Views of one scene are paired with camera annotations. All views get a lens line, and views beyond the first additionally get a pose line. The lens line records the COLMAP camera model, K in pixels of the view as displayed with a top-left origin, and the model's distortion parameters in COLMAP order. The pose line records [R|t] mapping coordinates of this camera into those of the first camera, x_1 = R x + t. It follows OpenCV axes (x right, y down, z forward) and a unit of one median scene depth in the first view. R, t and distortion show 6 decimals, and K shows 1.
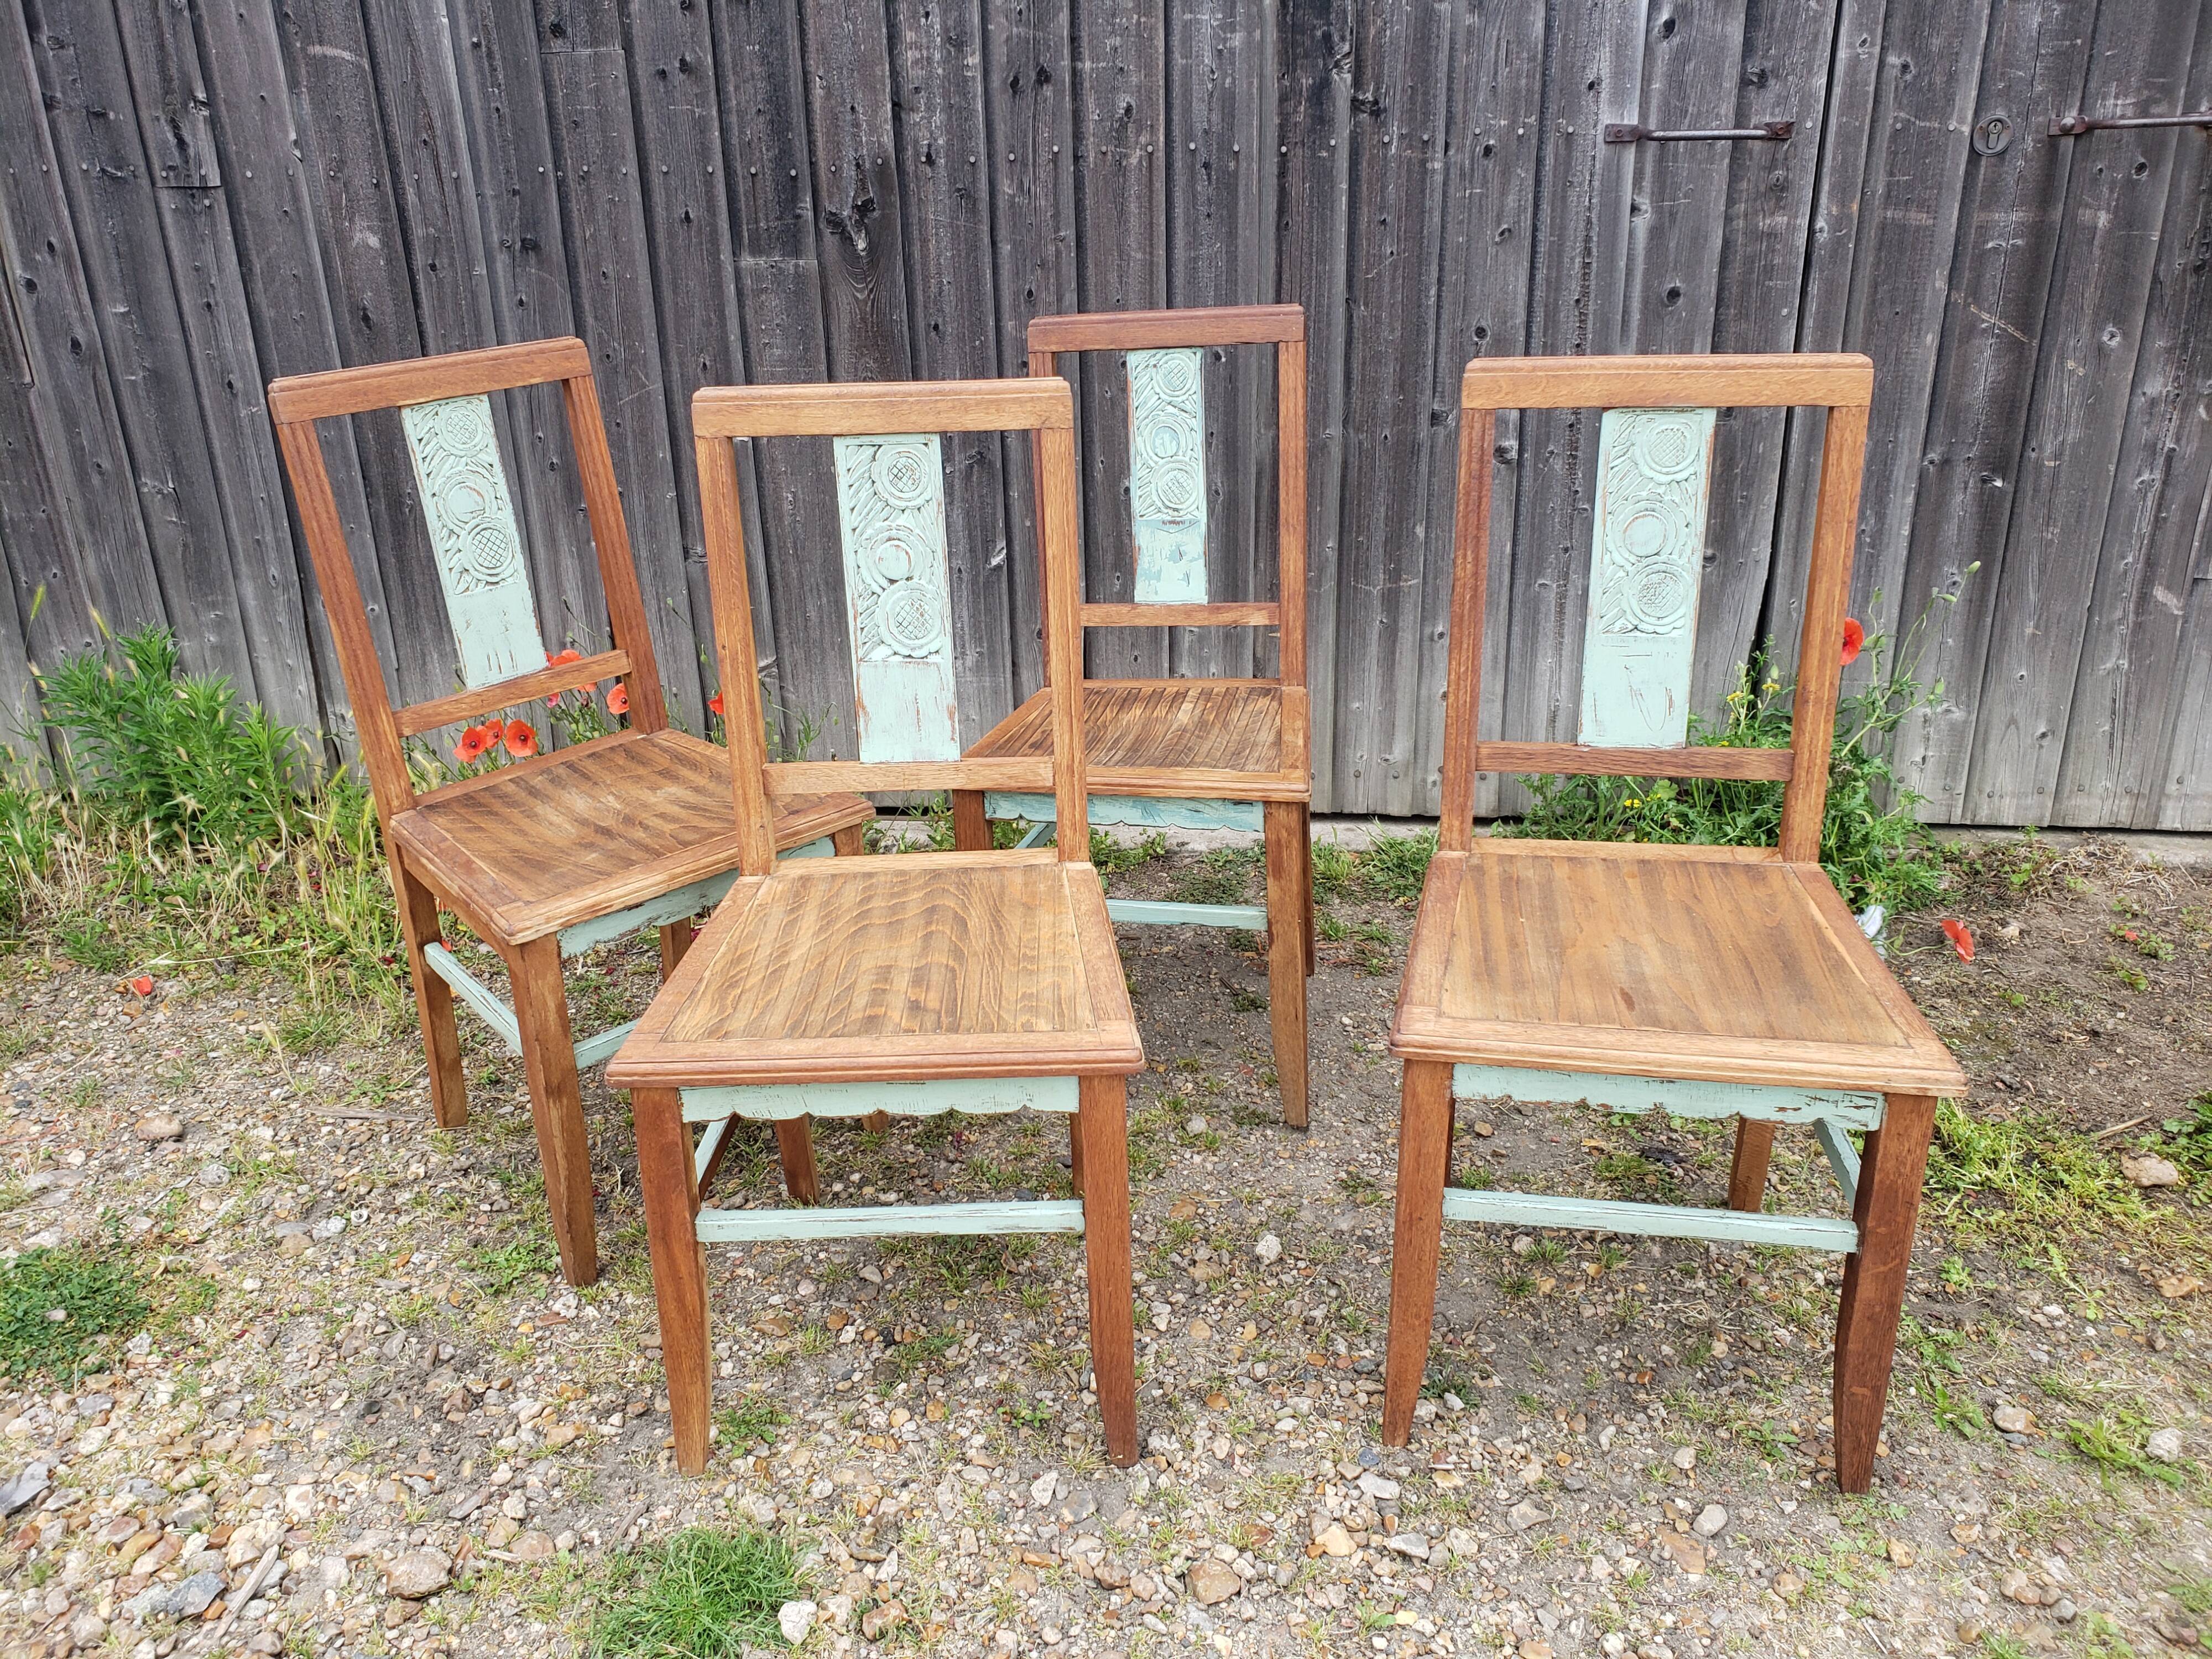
lens RADIAL K [[1665.9, 0, 1094.2], [0, 1665.9, 805.6], [0, 0, 1]] dist [0.087544, -0.203005]
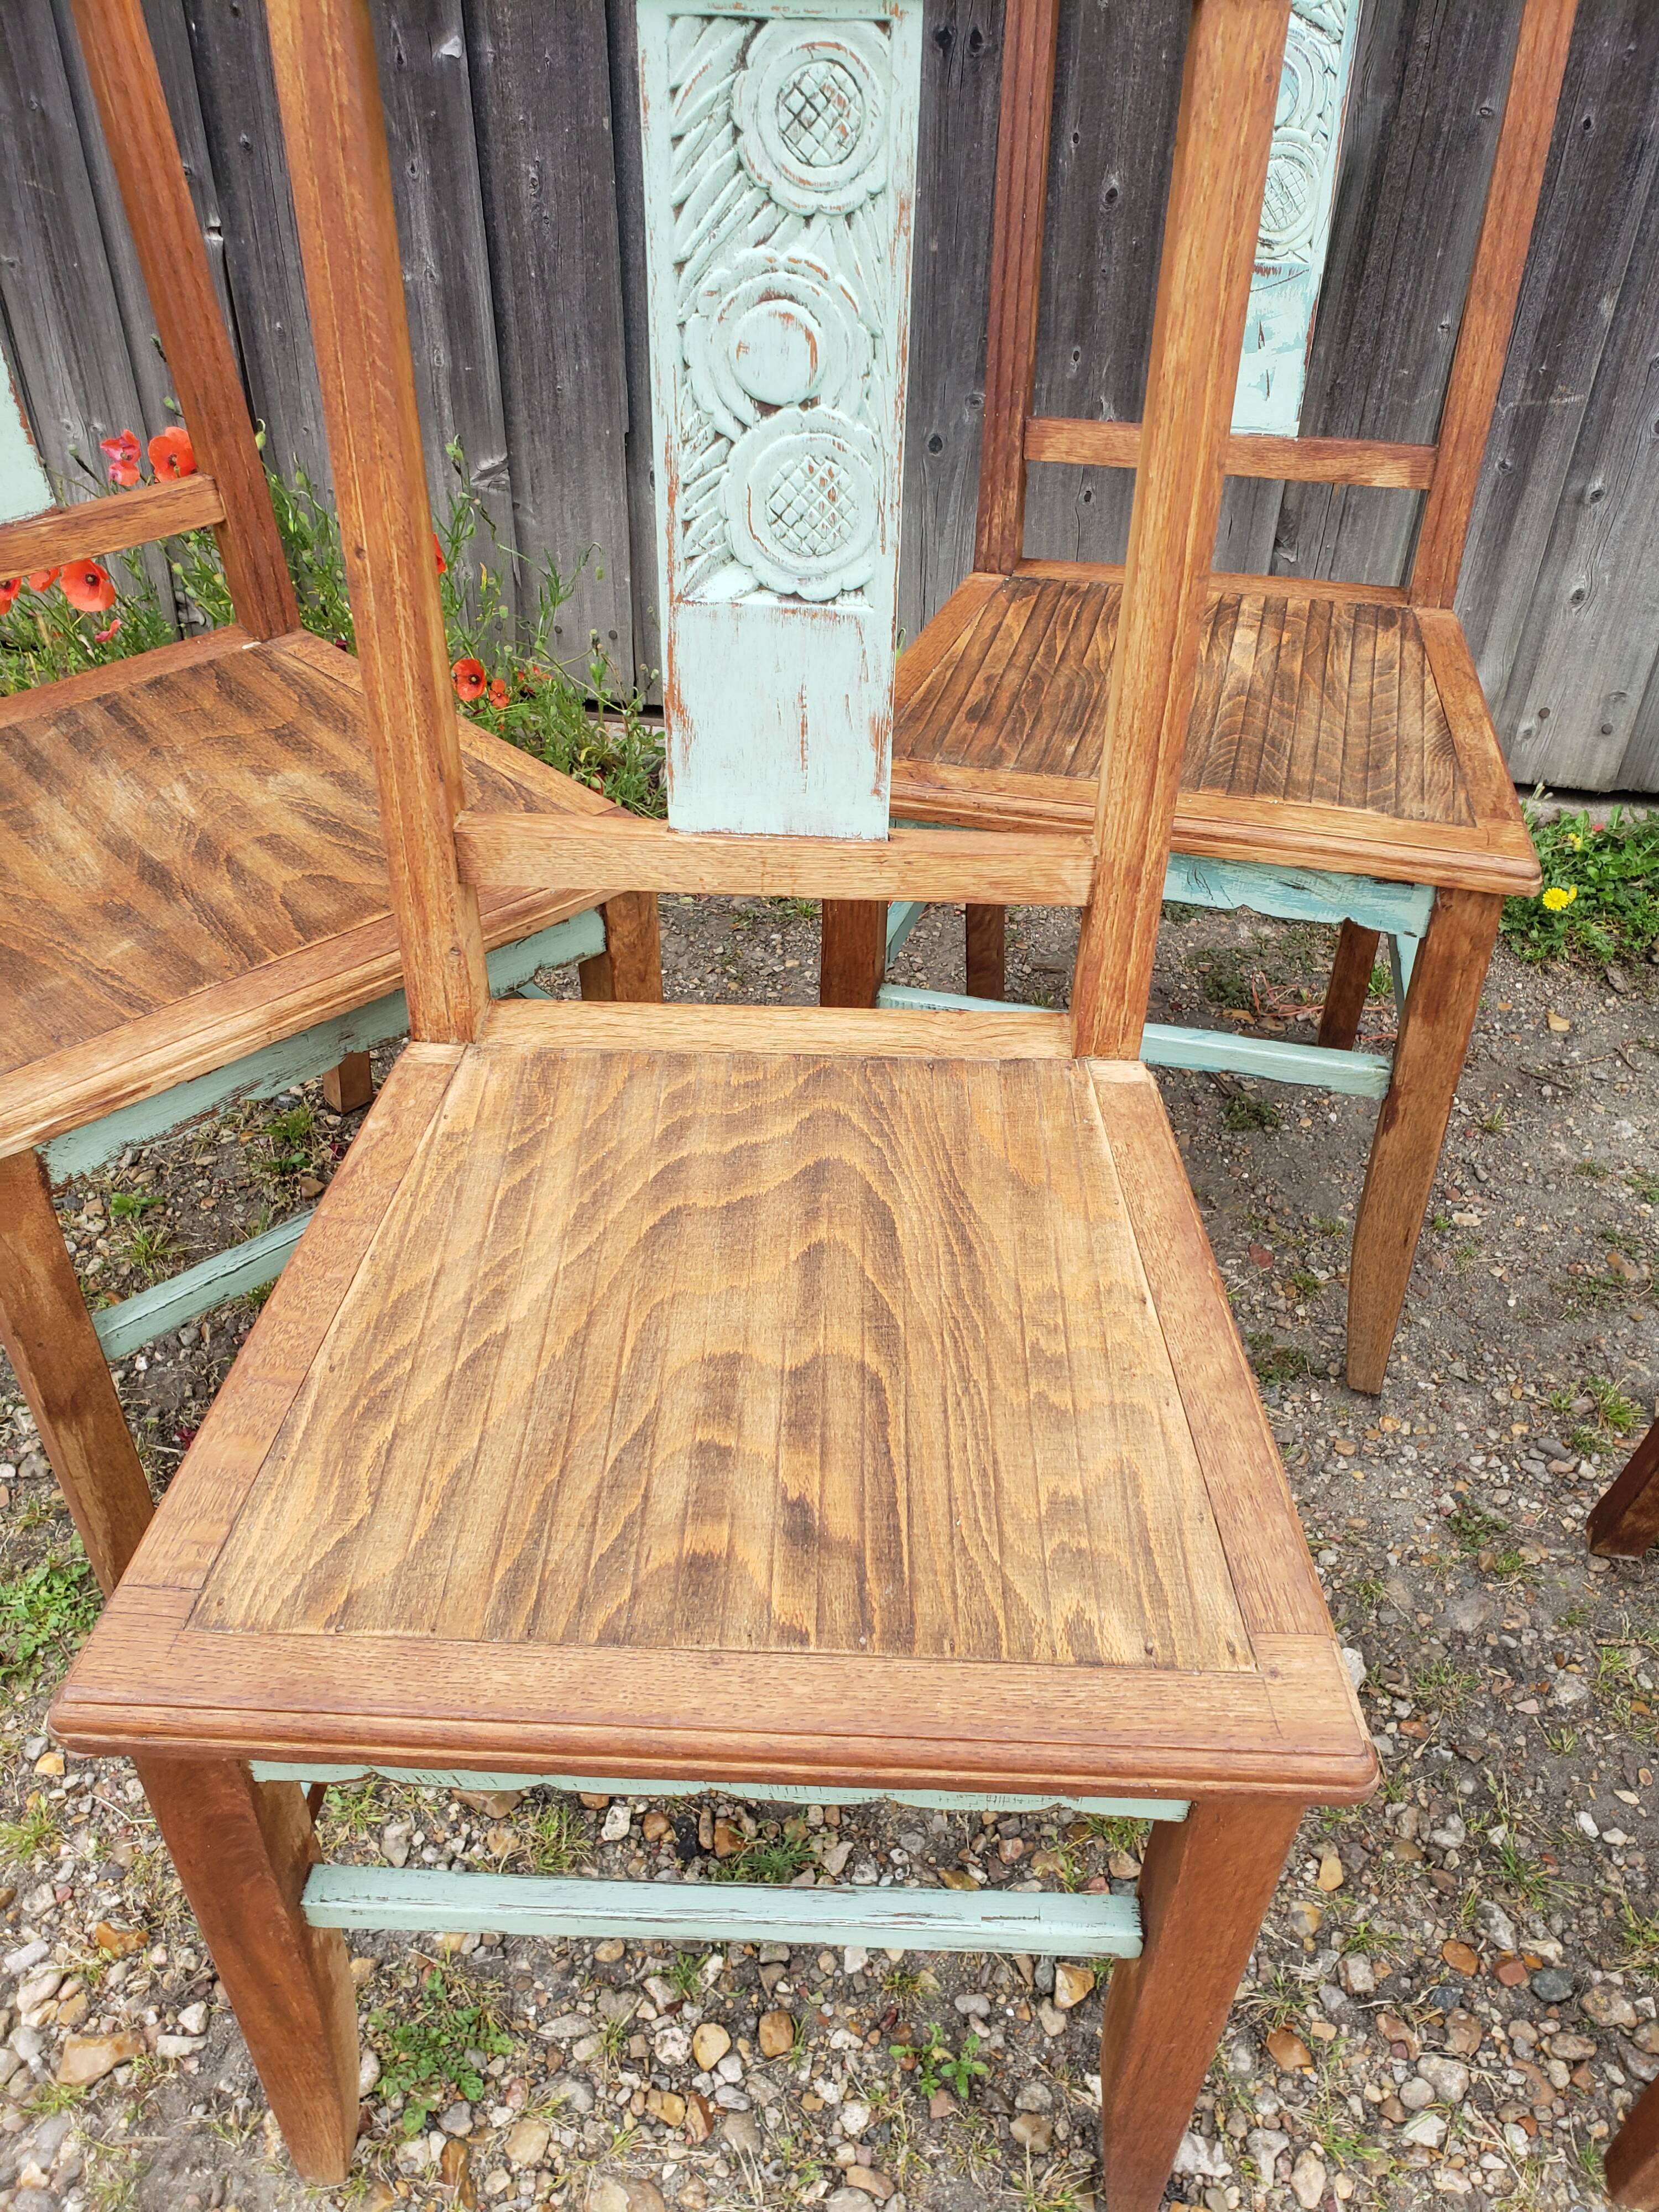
lens RADIAL K [[1715.0, 0, 846.8], [0, 1715.0, 1096.6], [0, 0, 1]] dist [-0.023096, 0.064108]
pose [[0.998012, 0.062539, 0.007776, -0.083527], [-0.062067, 0.954019, 0.293251, -0.086613], [0.010921, -0.293151, 0.956004, 0.488099]]
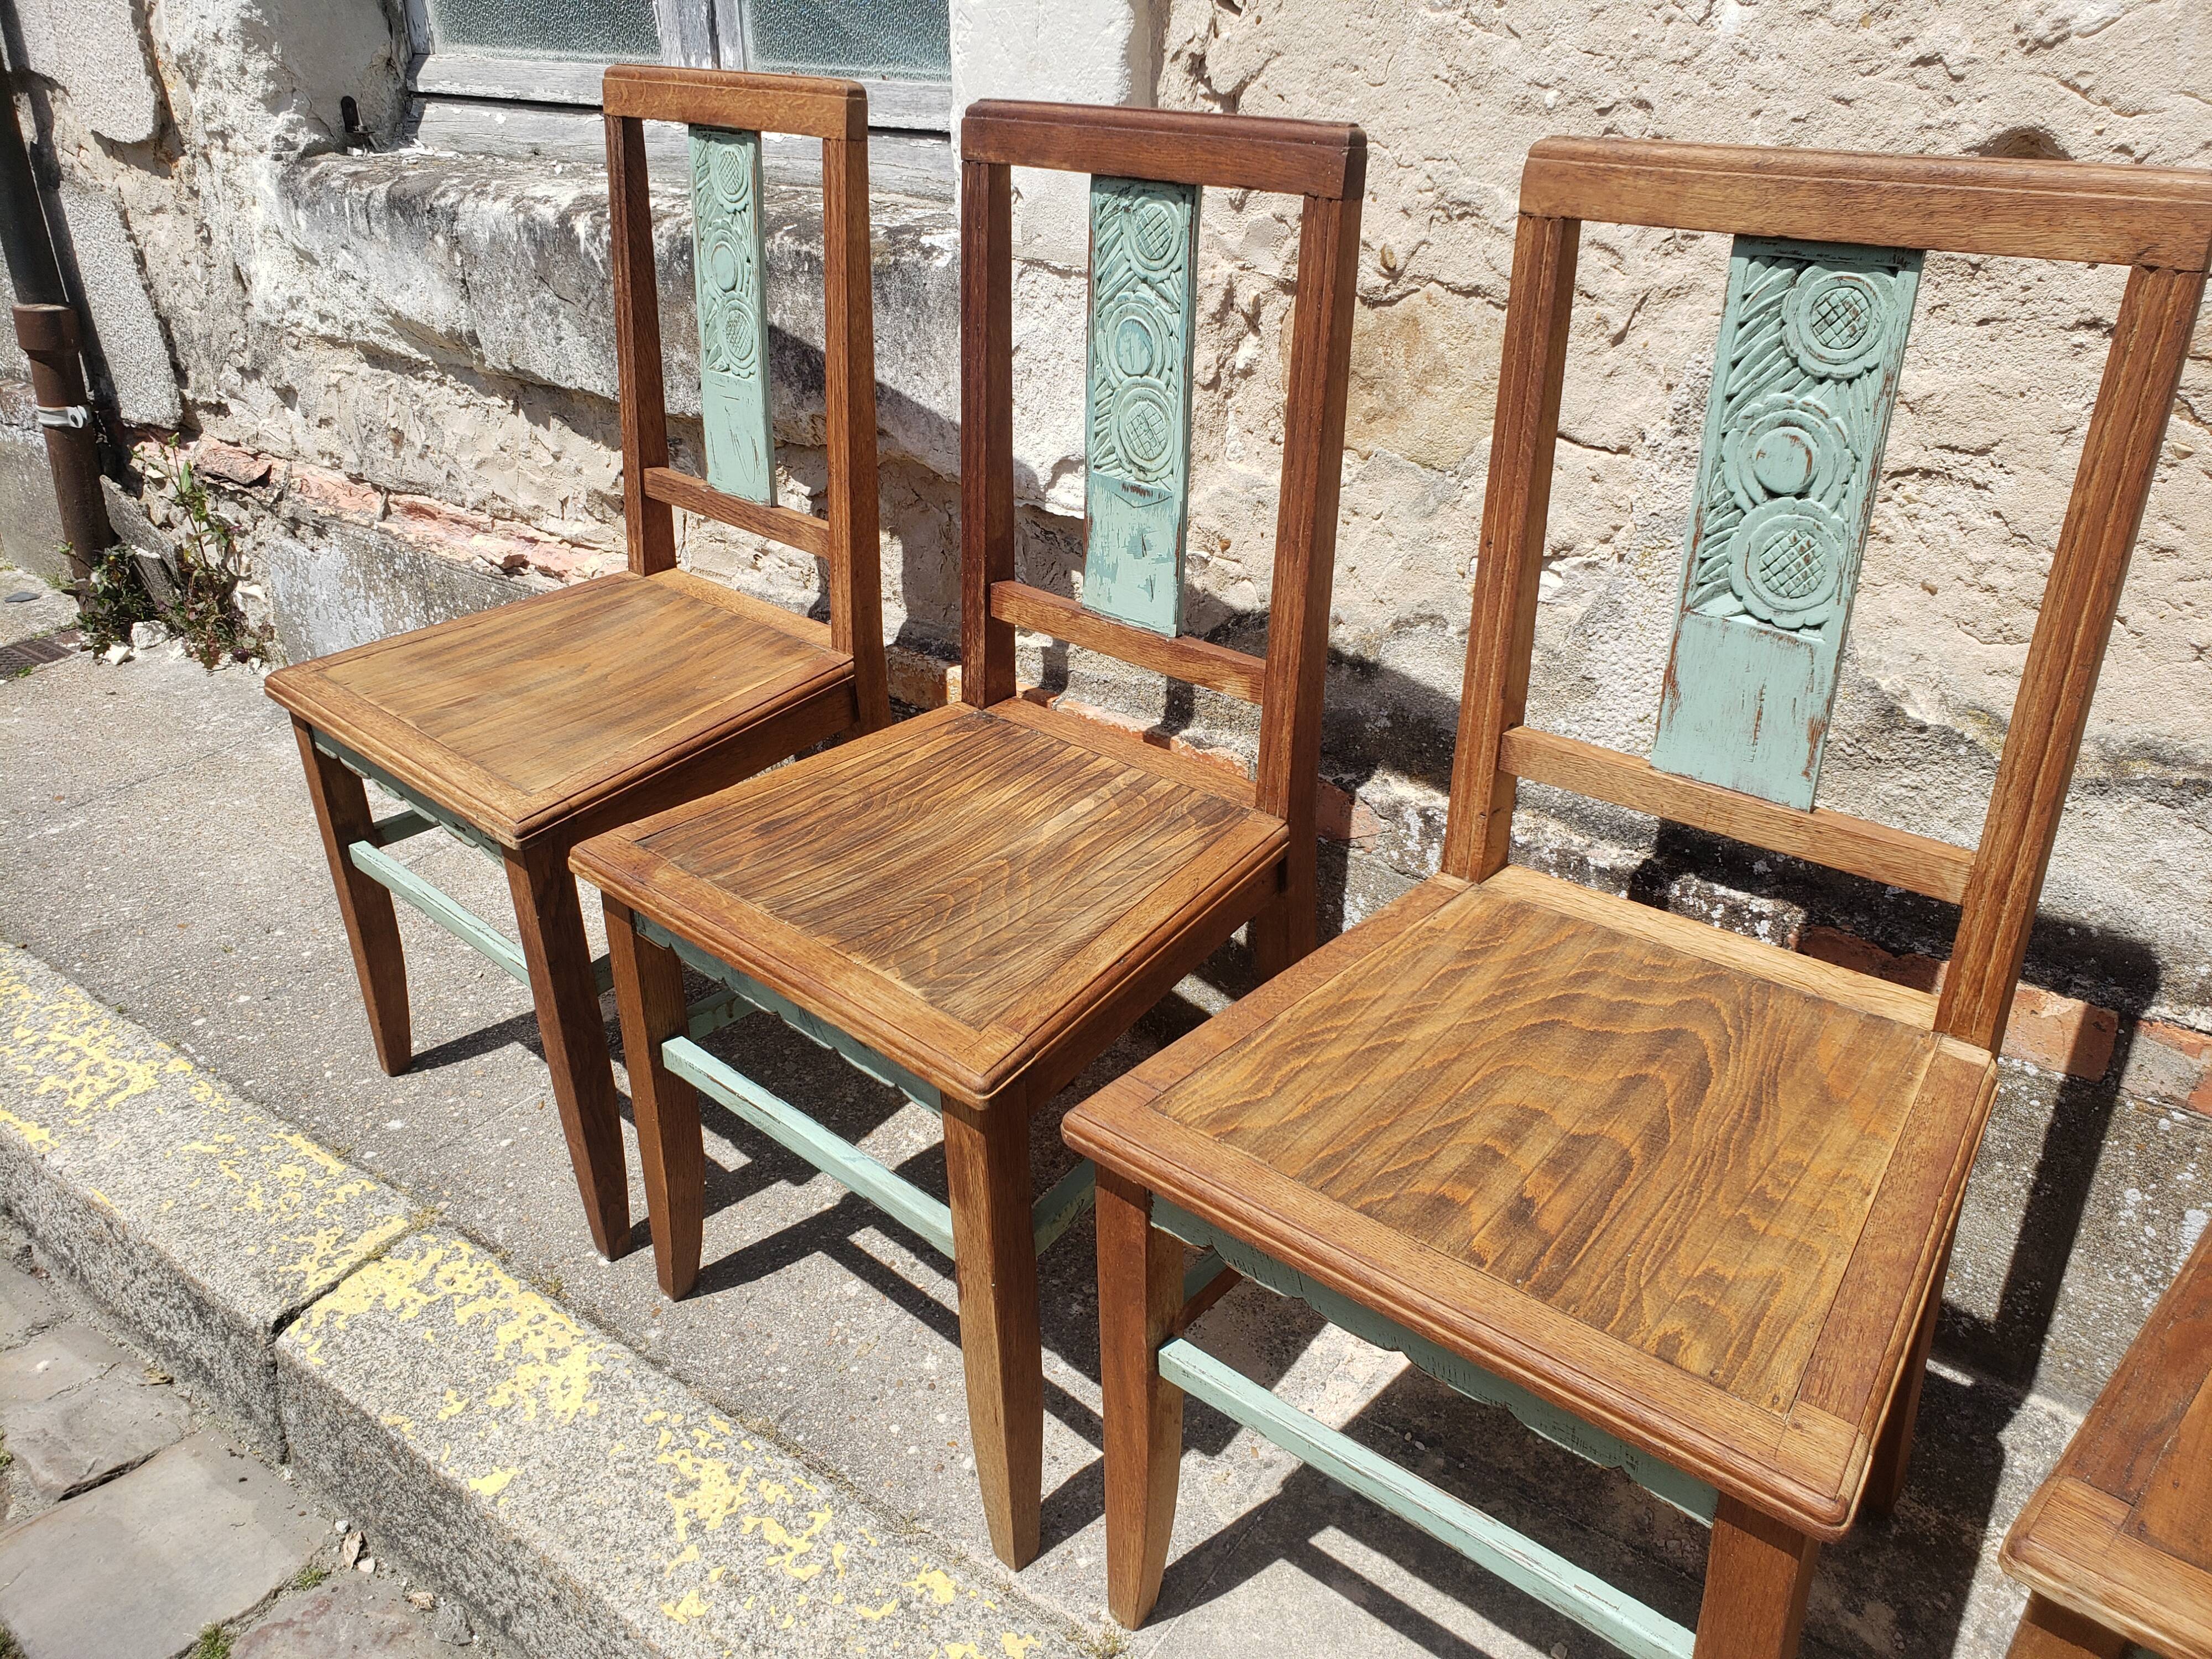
lens RADIAL K [[1735.5, 0, 1098.6], [0, 1735.5, 798.9], [0, 0, 1]] dist [-0.008673, 0.037889]
pose [[0.764762, 0.303754, -0.568219, 0.068547], [-0.233903, 0.952620, 0.194435, -0.084564], [0.600357, -0.015789, 0.799577, 0.322831]]
